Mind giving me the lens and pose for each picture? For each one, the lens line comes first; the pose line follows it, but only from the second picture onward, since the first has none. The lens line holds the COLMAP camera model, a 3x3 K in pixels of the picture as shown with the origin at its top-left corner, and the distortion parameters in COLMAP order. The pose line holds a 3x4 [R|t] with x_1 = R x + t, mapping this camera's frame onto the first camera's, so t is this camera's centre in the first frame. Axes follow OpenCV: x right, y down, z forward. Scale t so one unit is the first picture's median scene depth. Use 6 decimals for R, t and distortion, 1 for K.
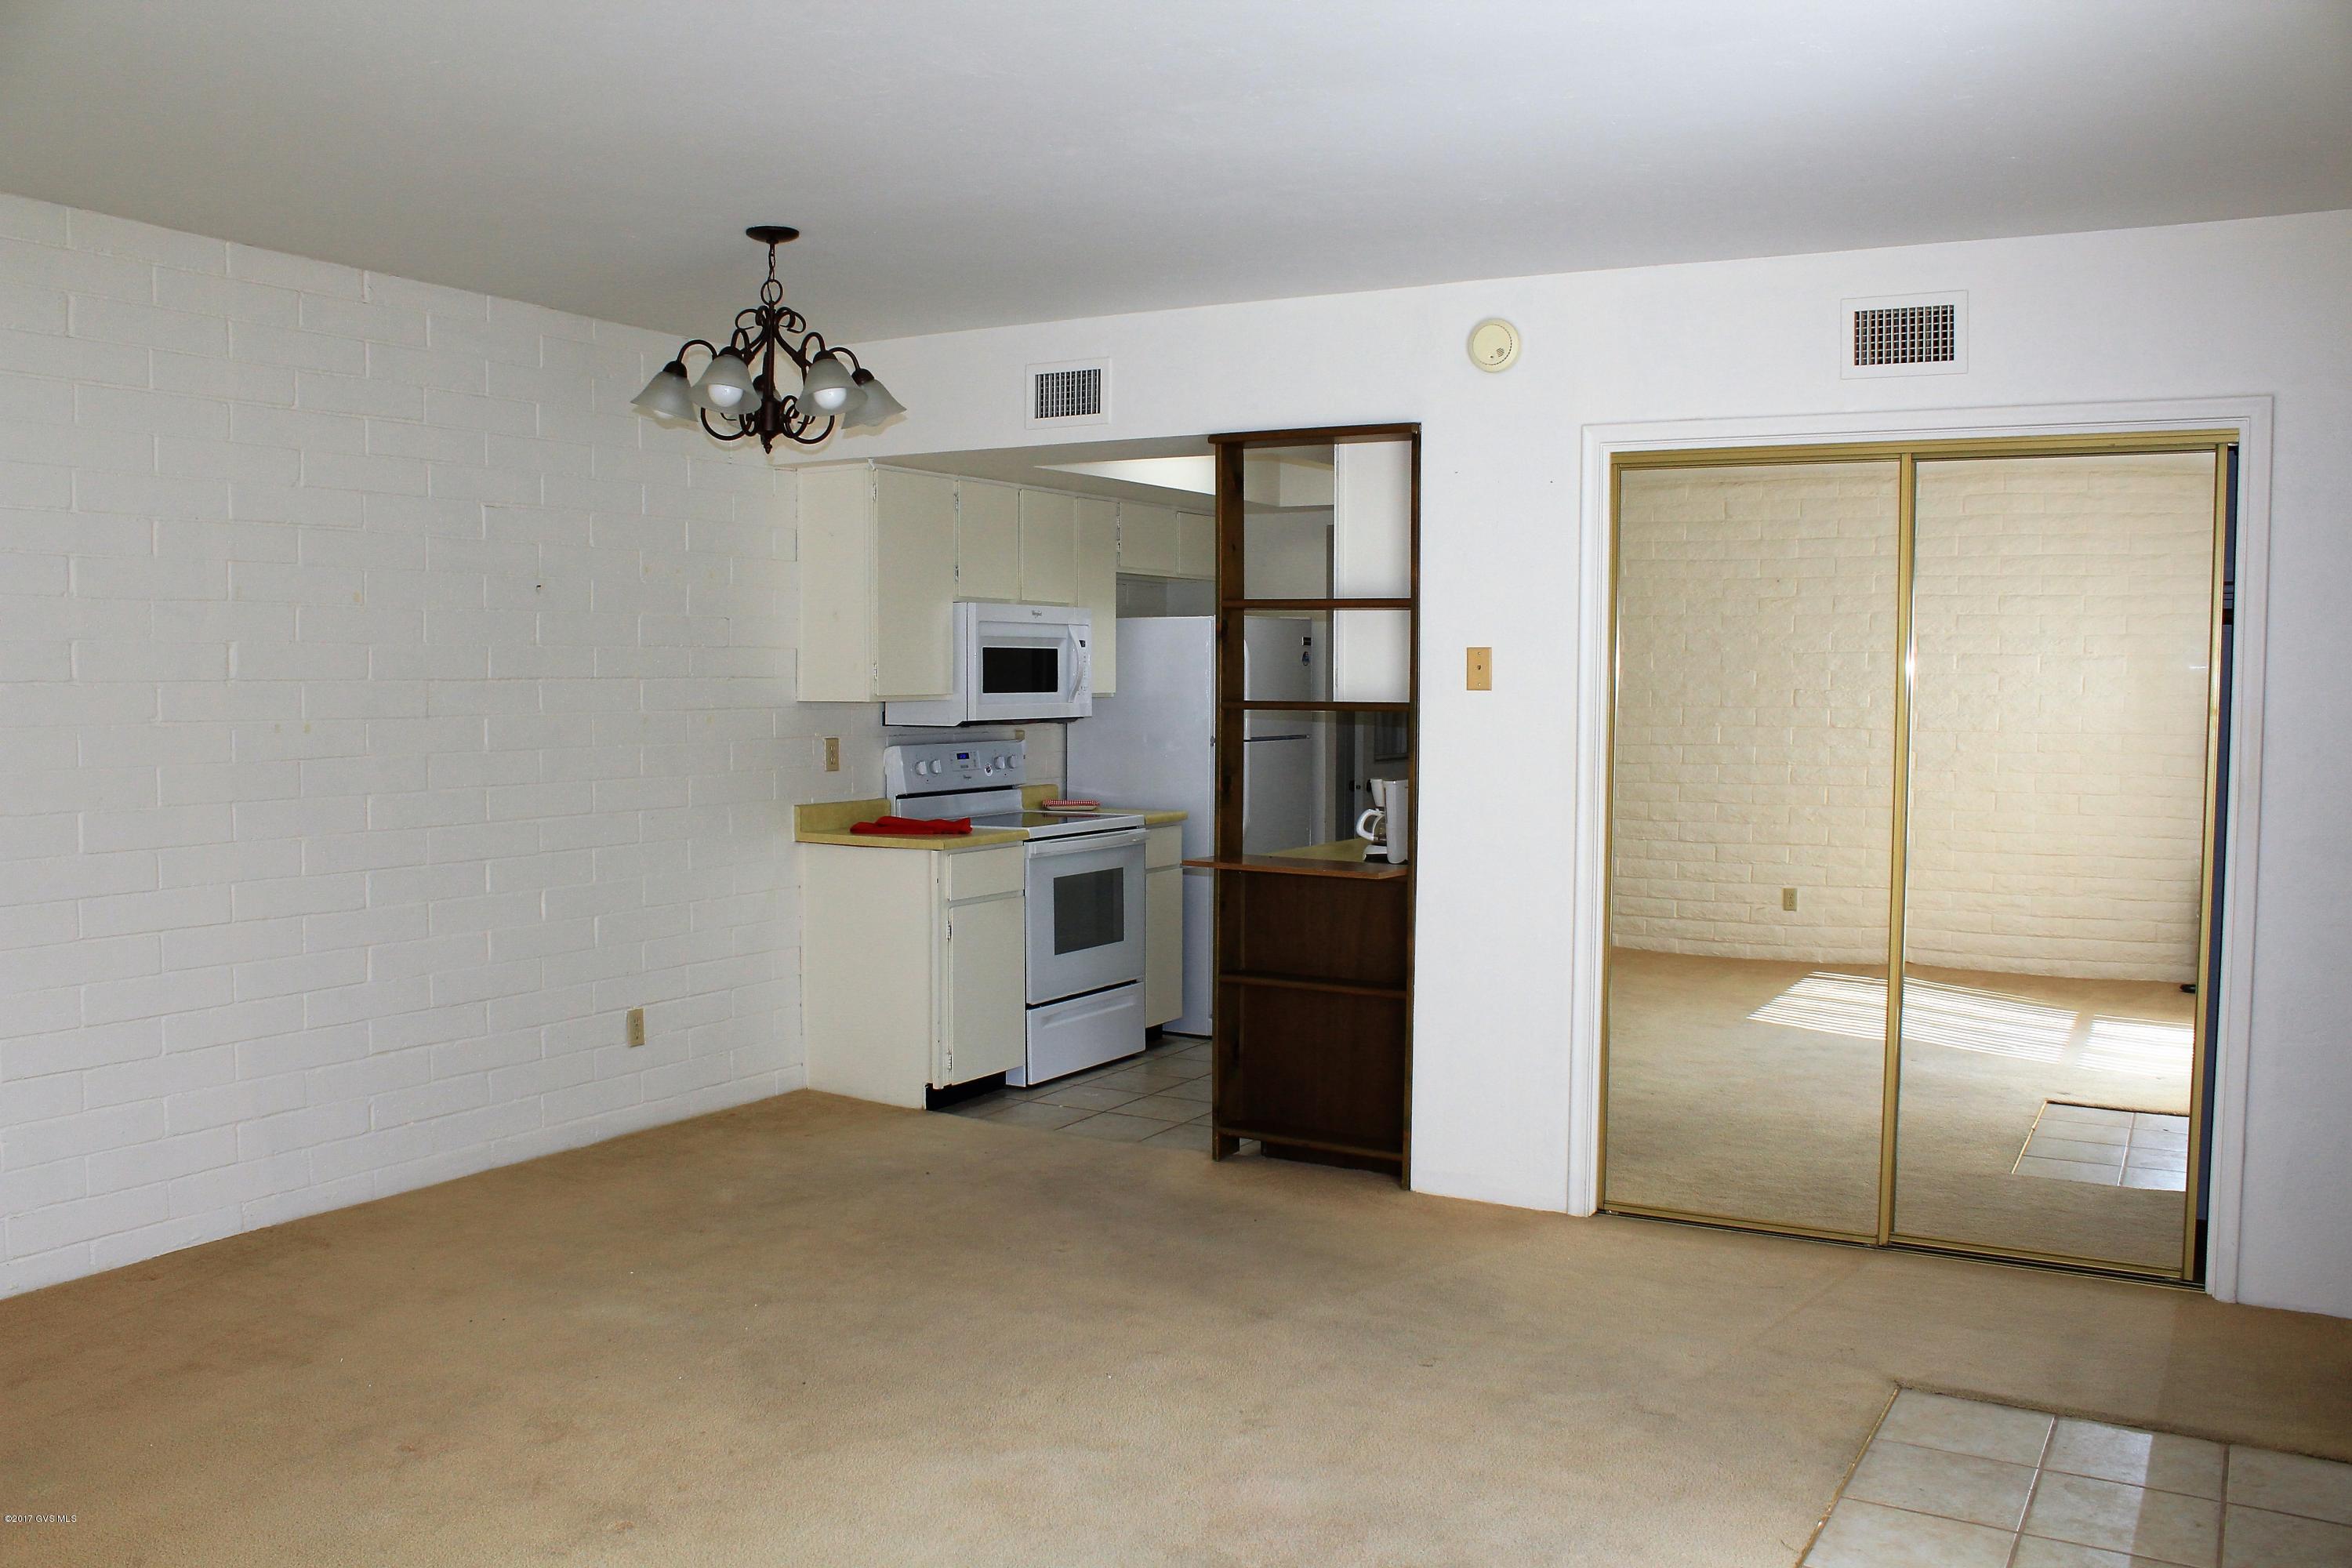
lens RADIAL K [[1963.9, 0, 1143.9], [0, 1963.9, 790.8], [0, 0, 1]] dist [-0.152000, 0.121230]
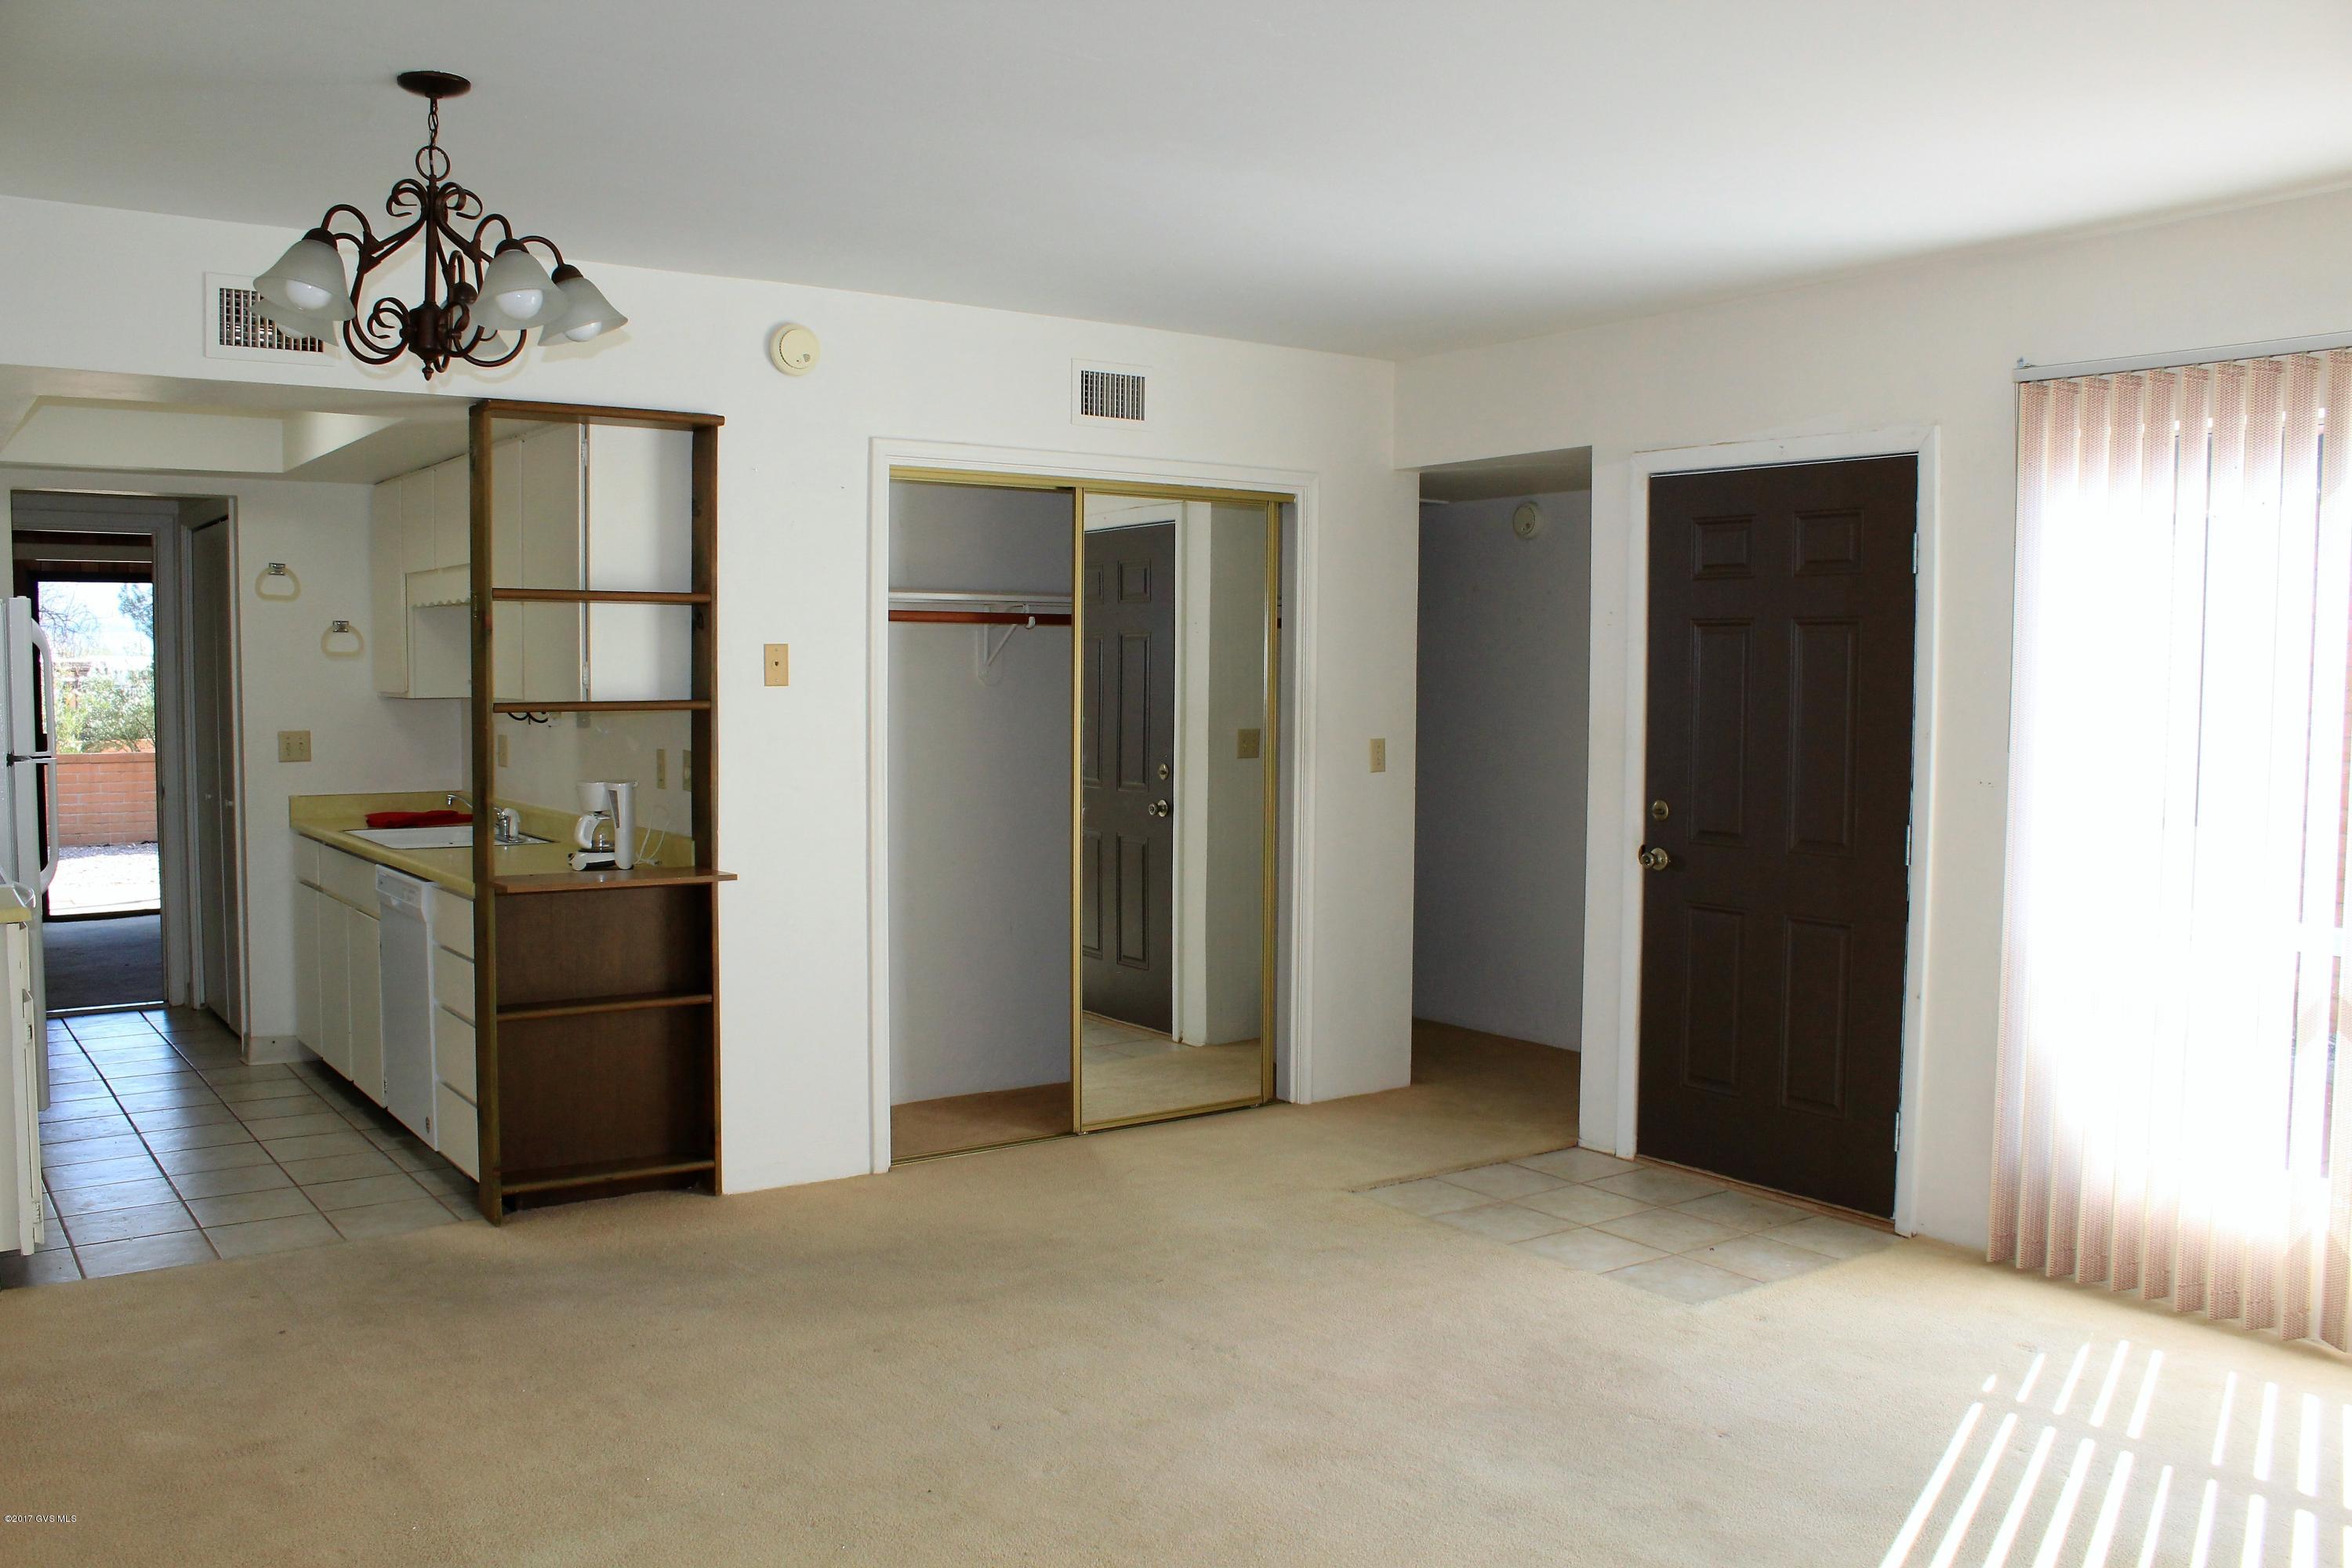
lens RADIAL K [[1963.9, 0, 1143.9], [0, 1963.9, 790.8], [0, 0, 1]] dist [-0.152000, 0.121230]
pose [[0.412137, -0.061278, 0.909059, -0.533424], [0.053653, 0.997637, 0.042925, -0.023831], [-0.909541, 0.031082, 0.414451, 0.319991]]
